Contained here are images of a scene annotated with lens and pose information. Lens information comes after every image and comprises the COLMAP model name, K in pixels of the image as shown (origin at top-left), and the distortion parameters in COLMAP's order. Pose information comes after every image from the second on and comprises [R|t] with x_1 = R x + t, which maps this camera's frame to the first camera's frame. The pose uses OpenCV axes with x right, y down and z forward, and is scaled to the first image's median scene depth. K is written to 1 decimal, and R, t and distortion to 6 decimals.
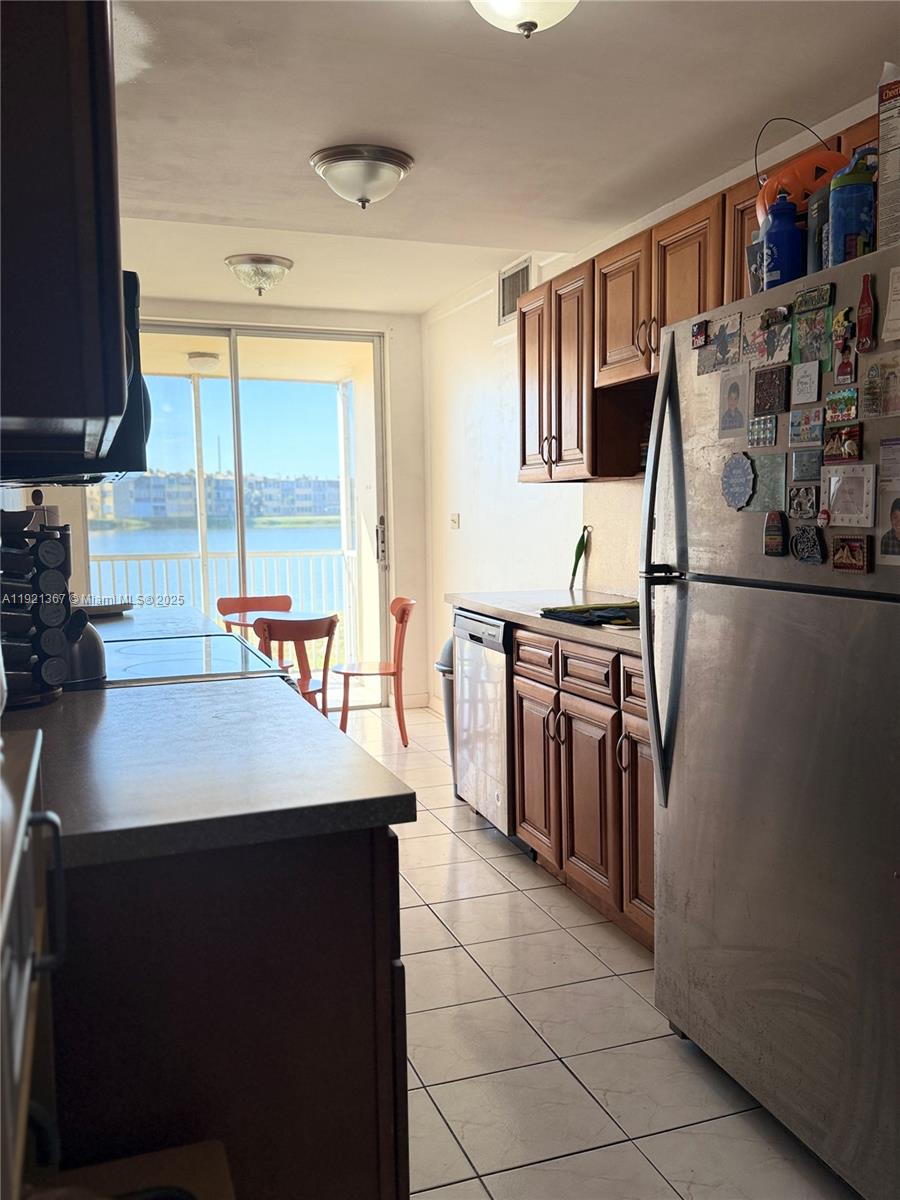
lens RADIAL K [[1034.9, 0, 444.1], [0, 1034.9, 618.7], [0, 0, 1]] dist [0.180723, -0.306326]
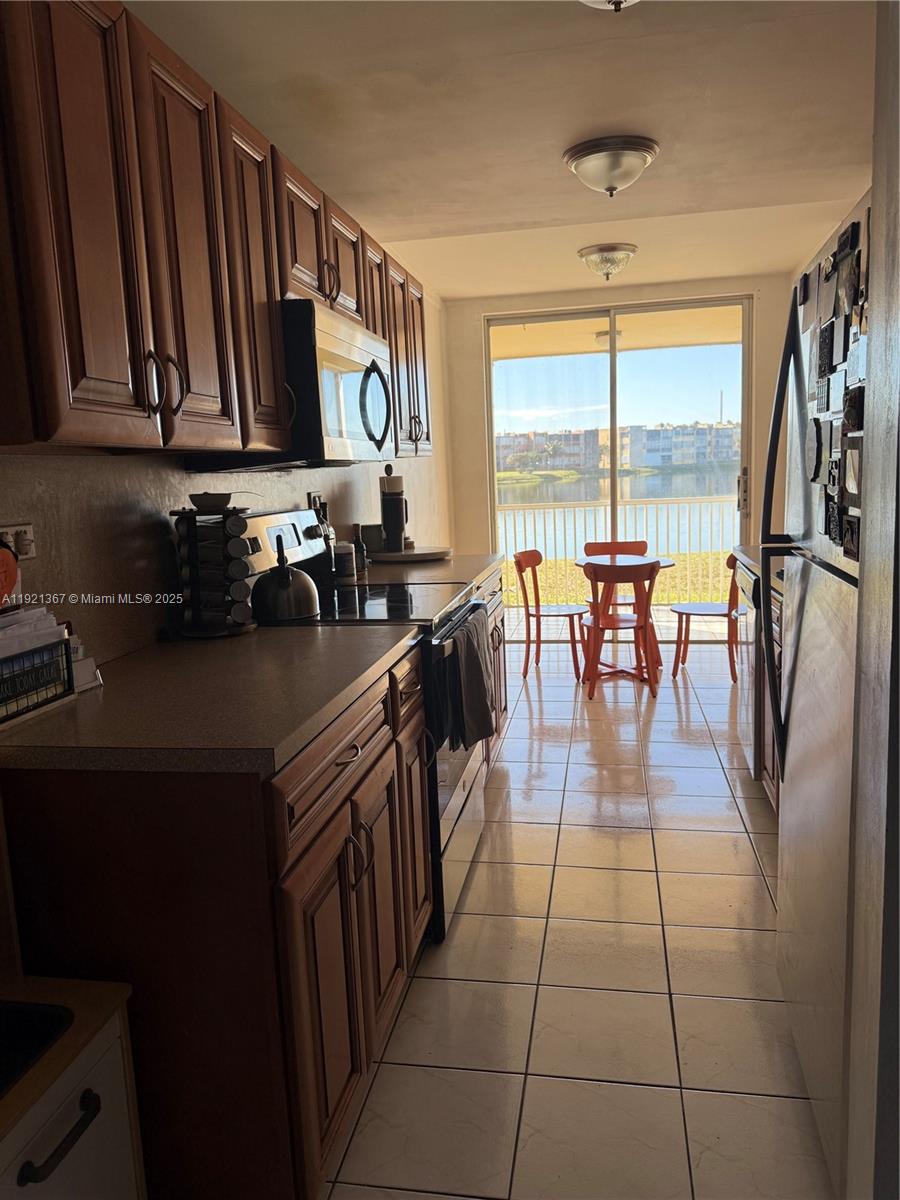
lens RADIAL K [[866.9, 0, 444.1], [0, 866.9, 605.3], [0, 0, 1]] dist [0.083856, -0.095469]
pose [[0.871208, 0.050658, -0.488293, 0.137860], [-0.019186, 0.997415, 0.069246, -0.014841], [0.490539, -0.050959, 0.869928, 0.058200]]
